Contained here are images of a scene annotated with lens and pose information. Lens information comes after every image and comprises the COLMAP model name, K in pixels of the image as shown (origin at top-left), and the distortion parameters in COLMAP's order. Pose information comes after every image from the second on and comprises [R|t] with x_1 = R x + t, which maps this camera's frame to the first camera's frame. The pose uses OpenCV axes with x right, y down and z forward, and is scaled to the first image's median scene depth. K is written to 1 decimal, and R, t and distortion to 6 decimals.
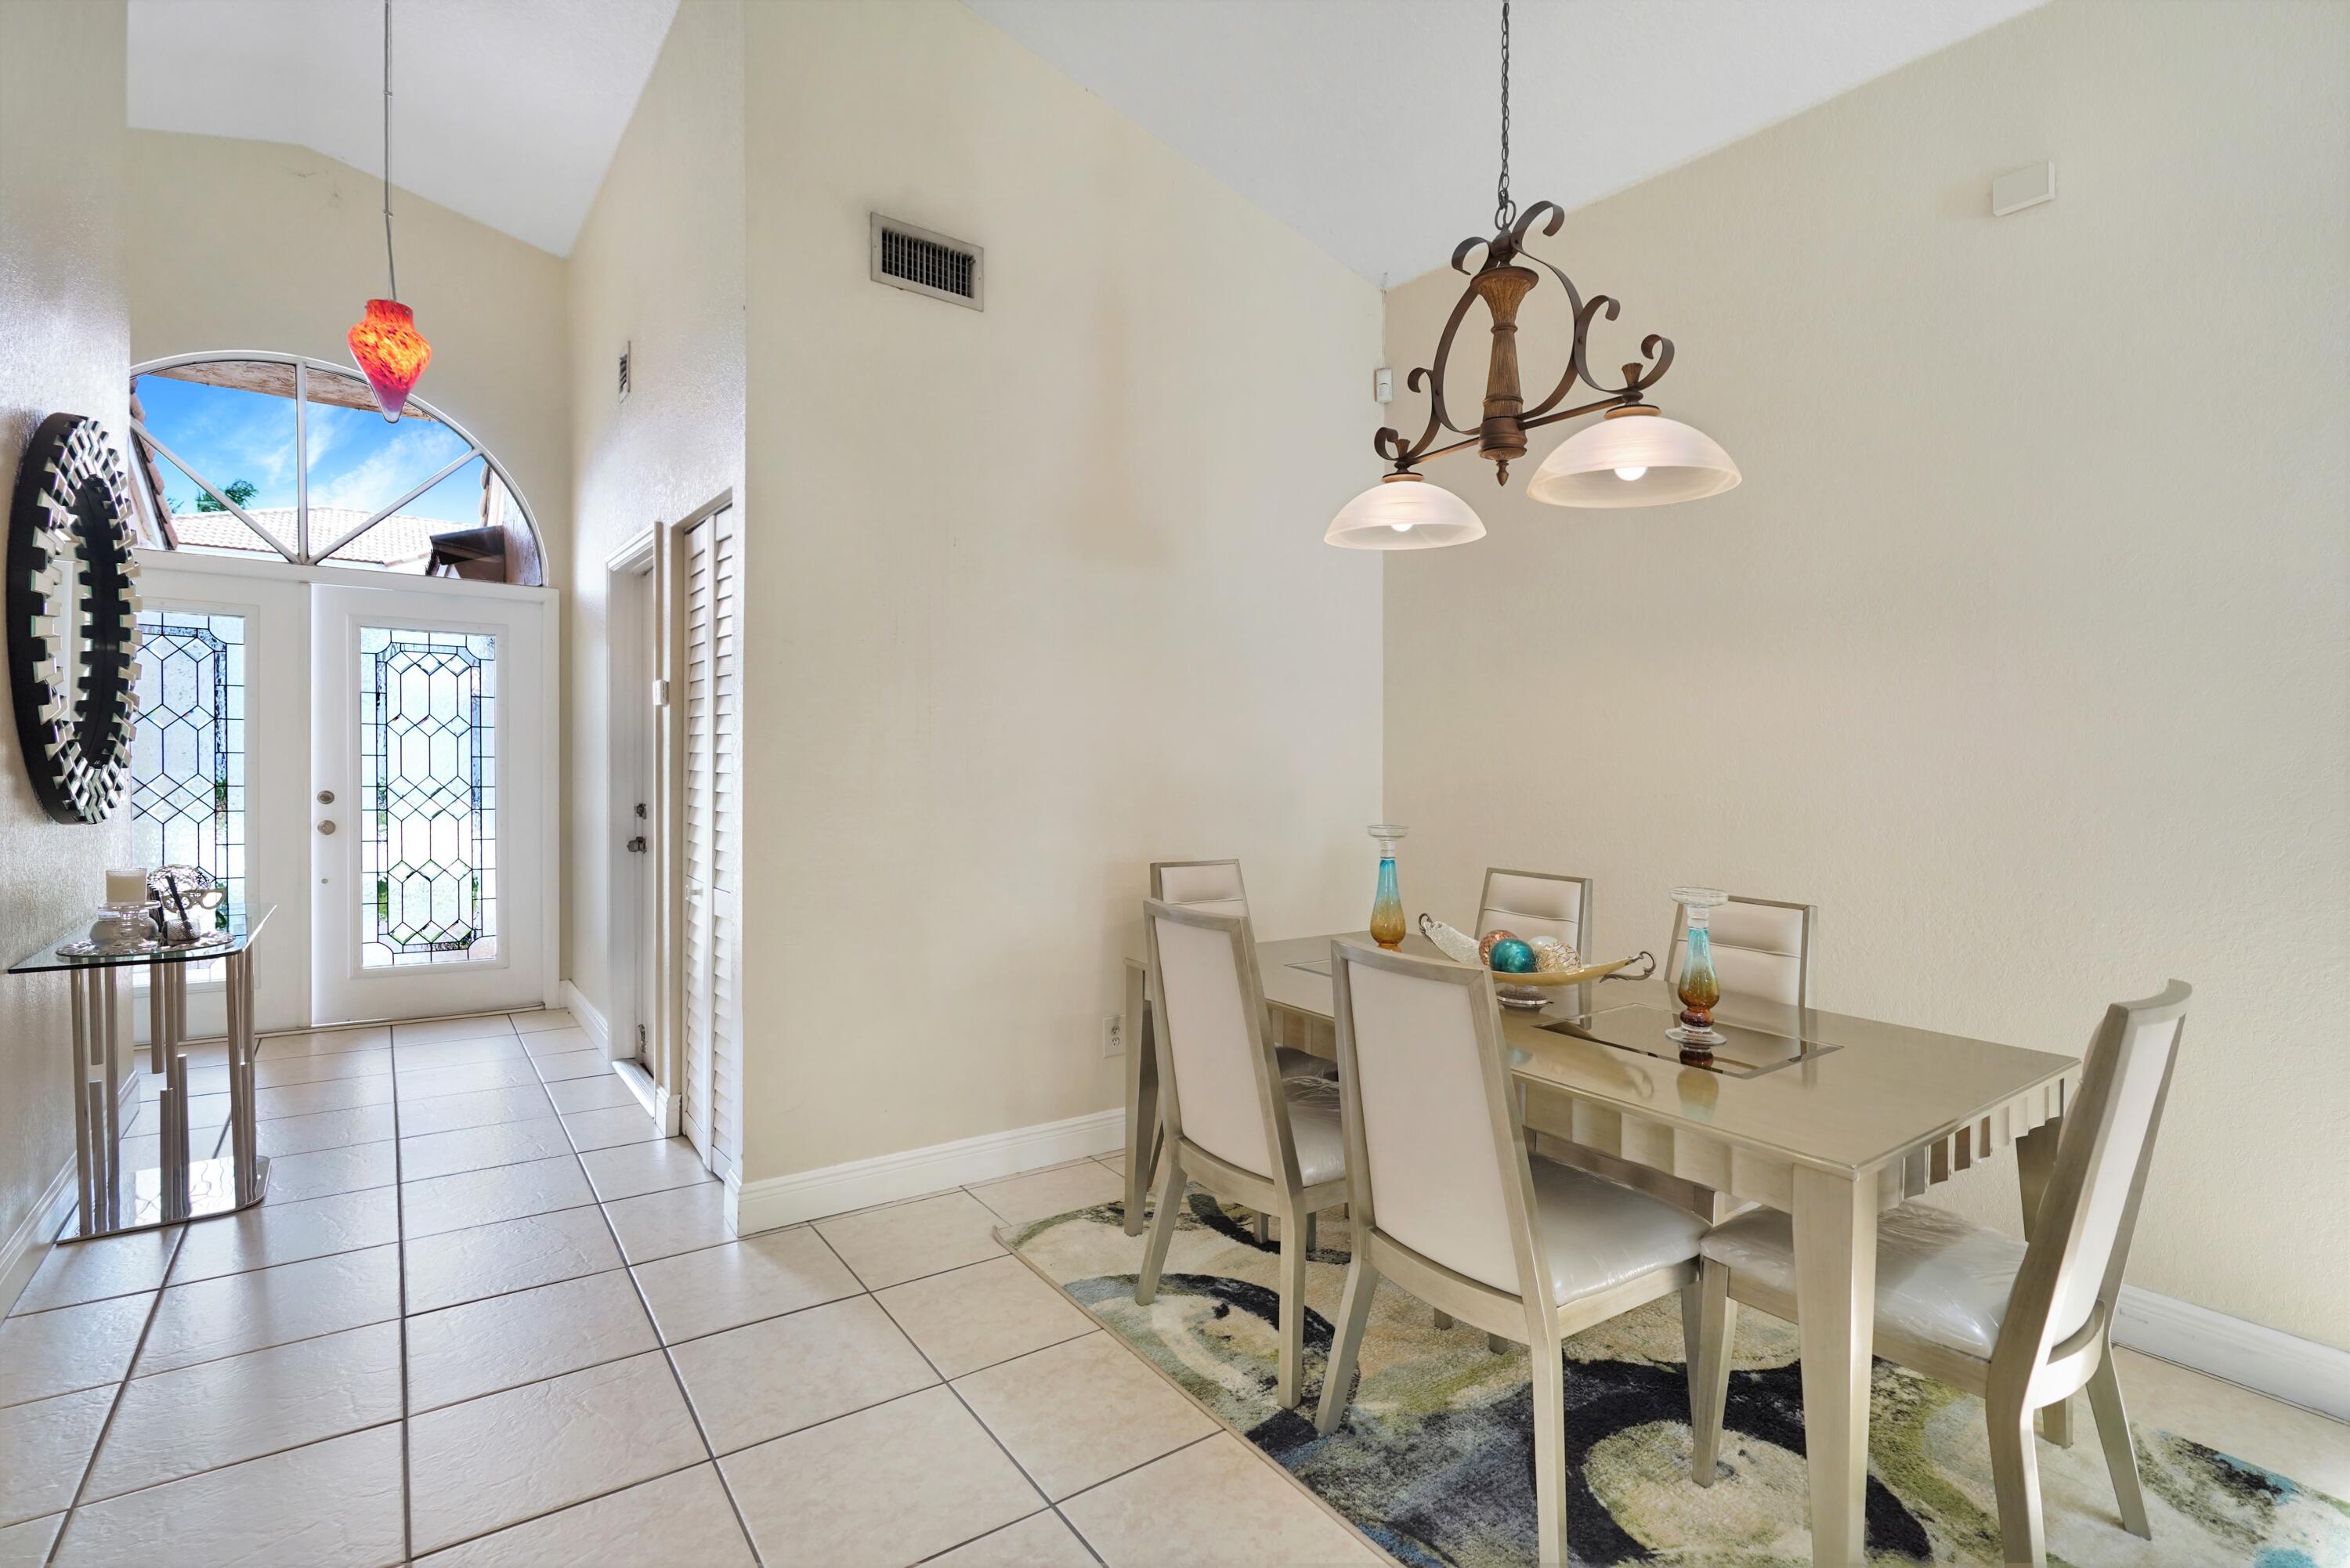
lens RADIAL K [[1097.9, 0, 1192.9], [0, 1097.9, 748.7], [0, 0, 1]] dist [-0.004676, 0.001134]
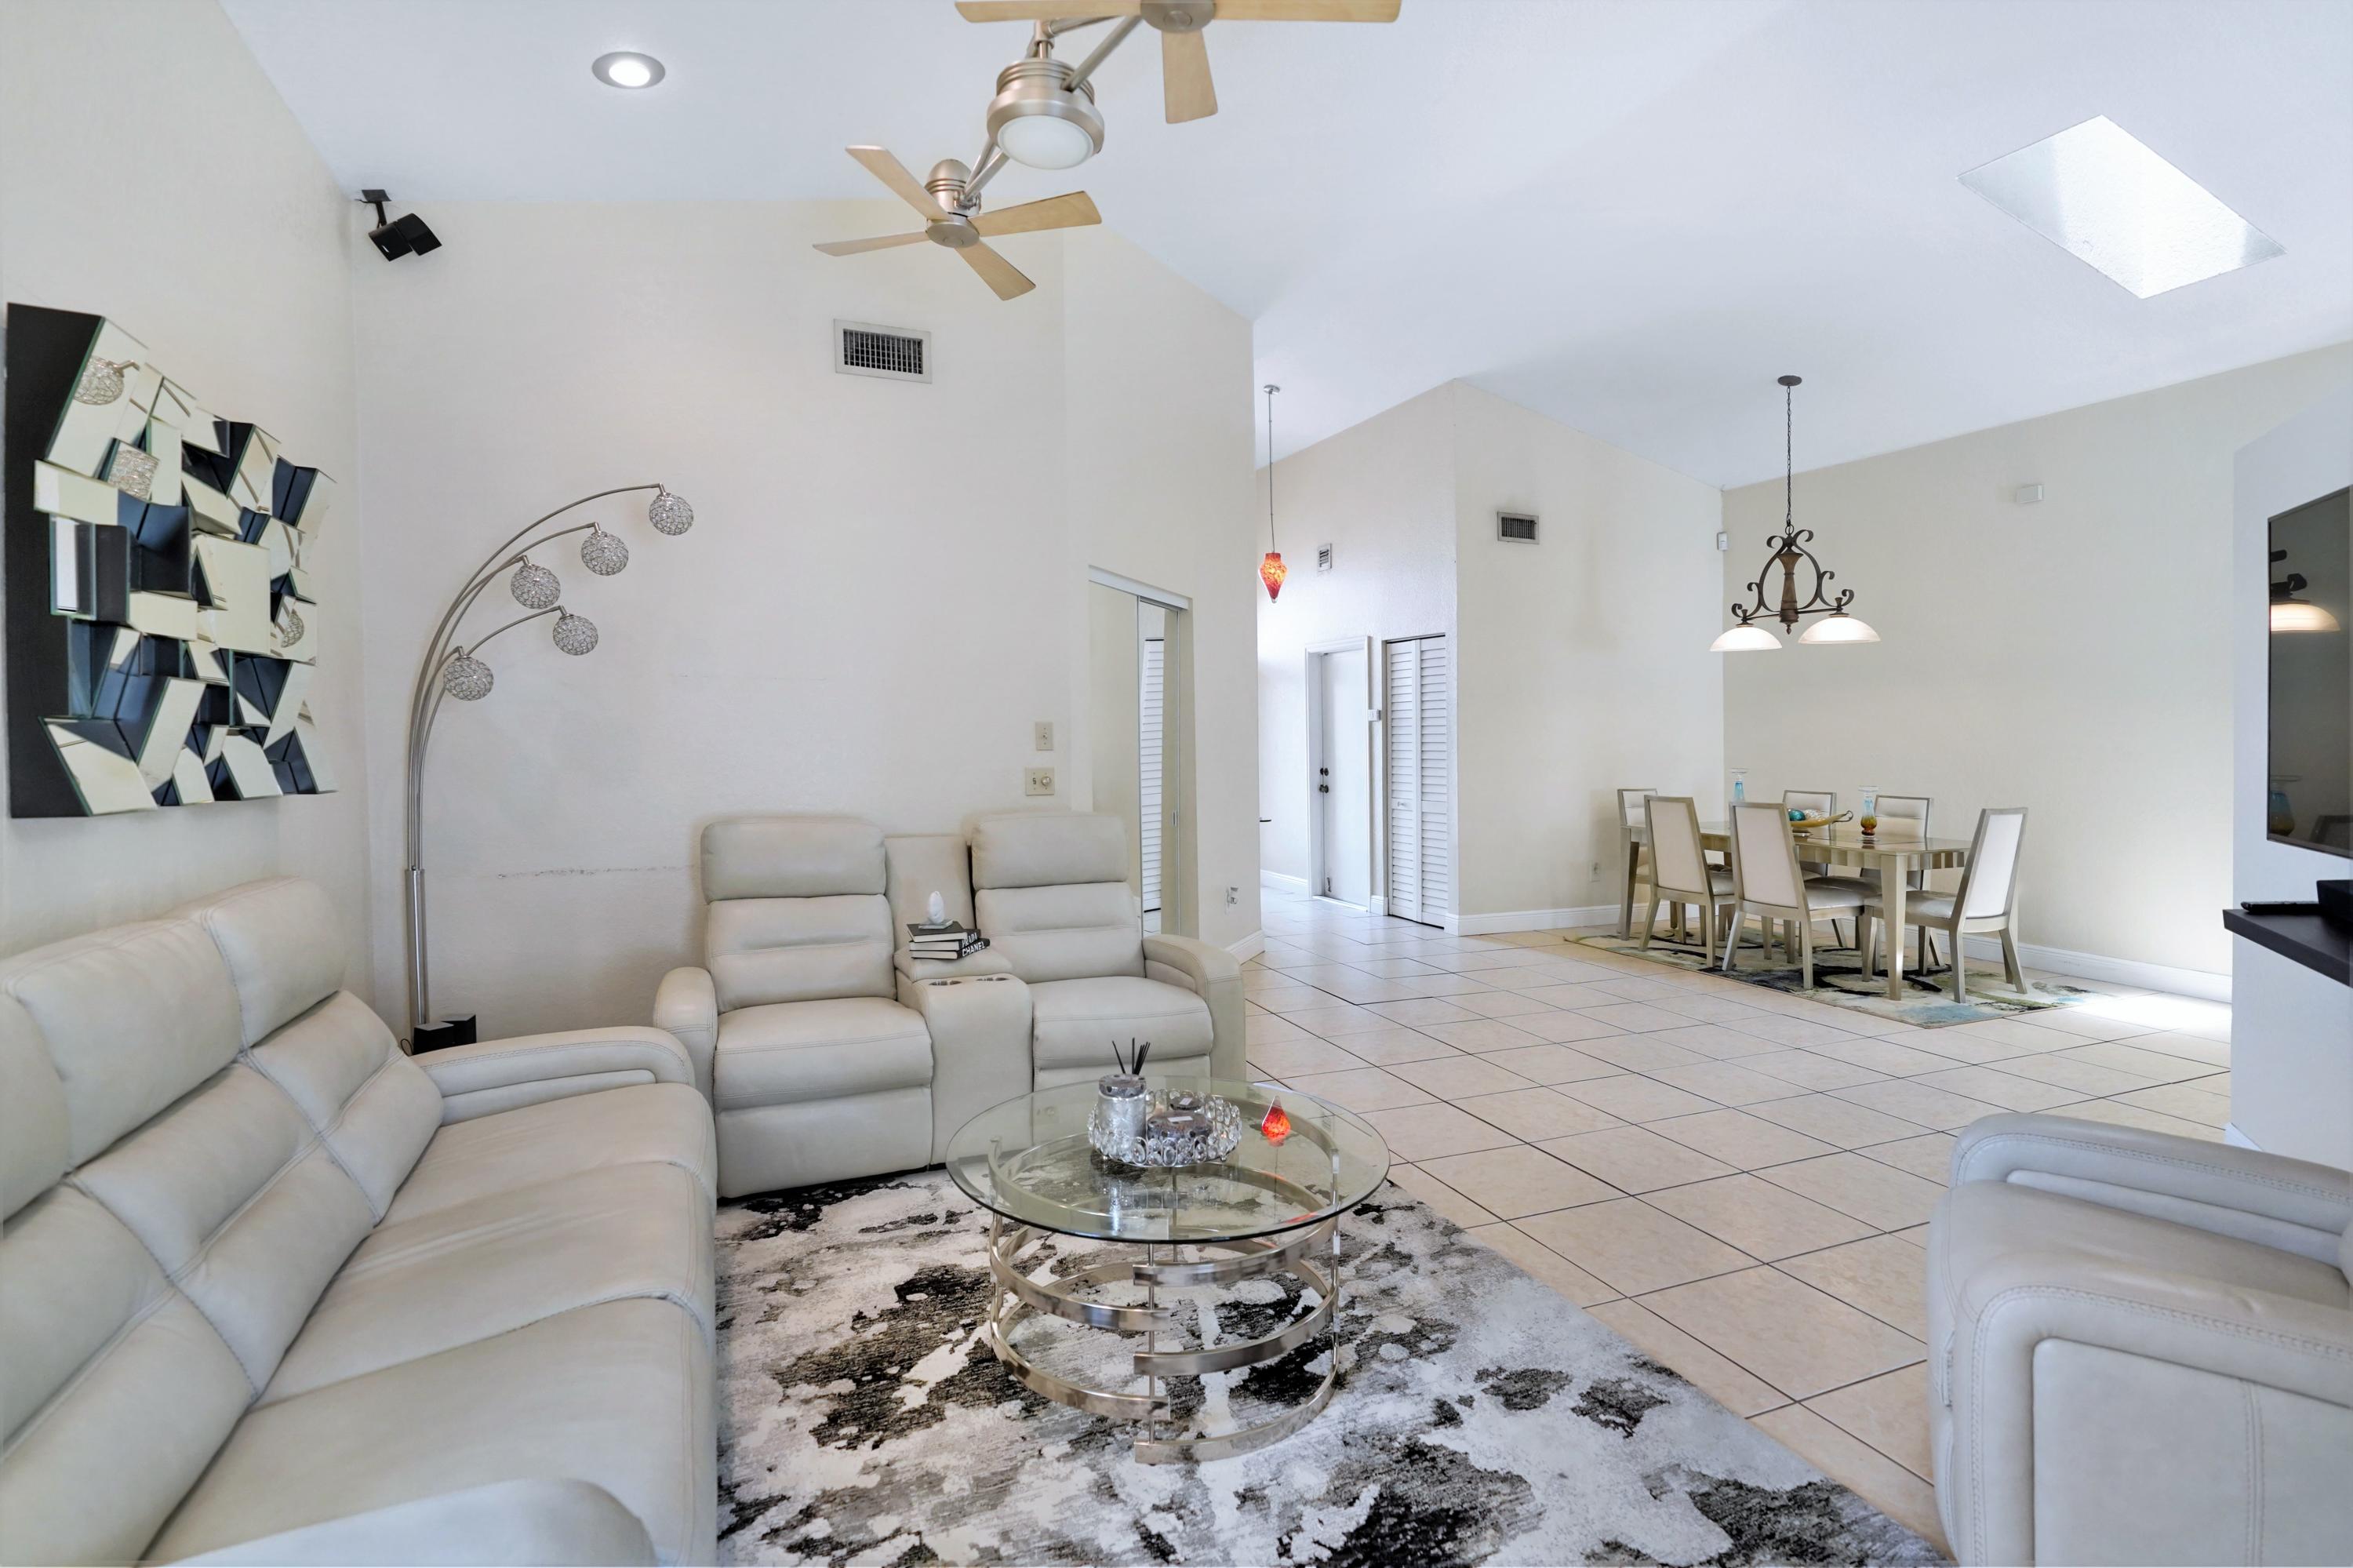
lens RADIAL K [[1123.0, 0, 1214.1], [0, 1123.0, 739.8], [0, 0, 1]] dist [-0.000726, 0.000301]
pose [[0.977814, -0.010008, -0.209237, -0.424804], [0.009597, 0.999950, -0.002977, 0.001473], [0.209256, 0.000903, 0.977860, -1.615887]]
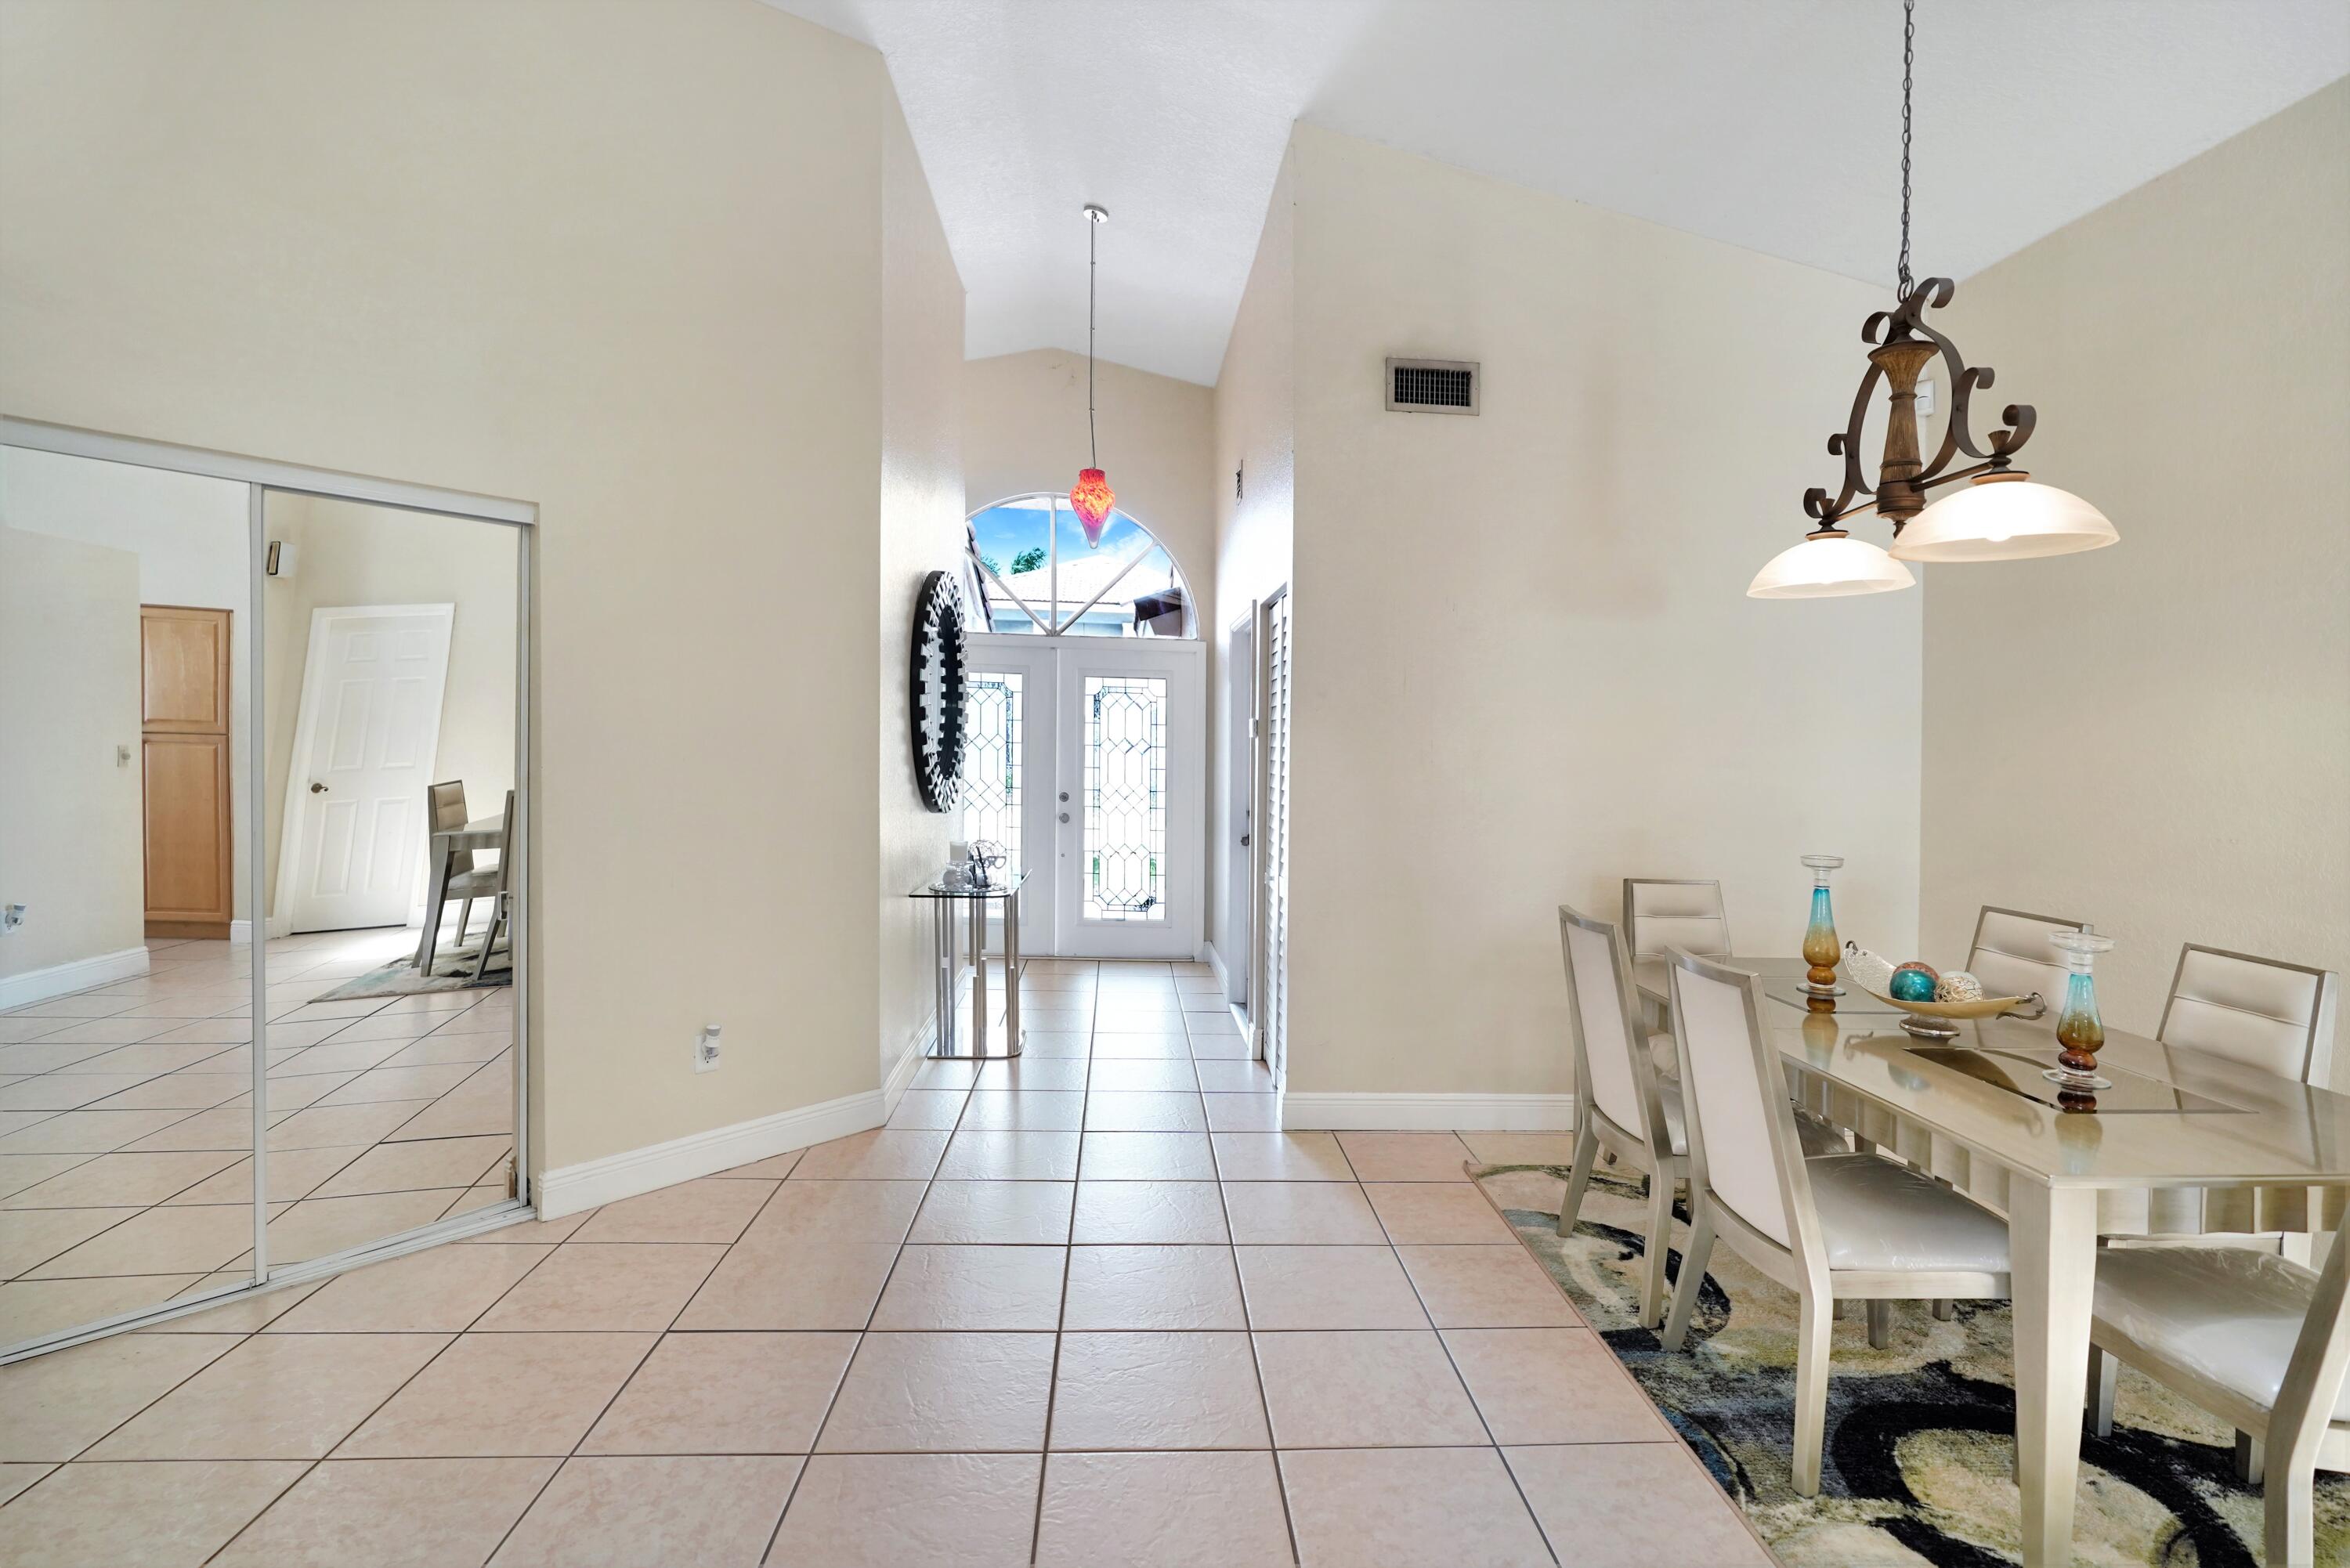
lens RADIAL K [[1121.5, 0, 1212.5], [0, 1121.5, 739.9], [0, 0, 1]] dist [-0.000726, 0.000301]
pose [[0.848195, -0.000331, -0.529684, 0.252914], [-0.005276, 0.999945, -0.009074, -0.030458], [0.529657, 0.010491, 0.848147, -0.241990]]
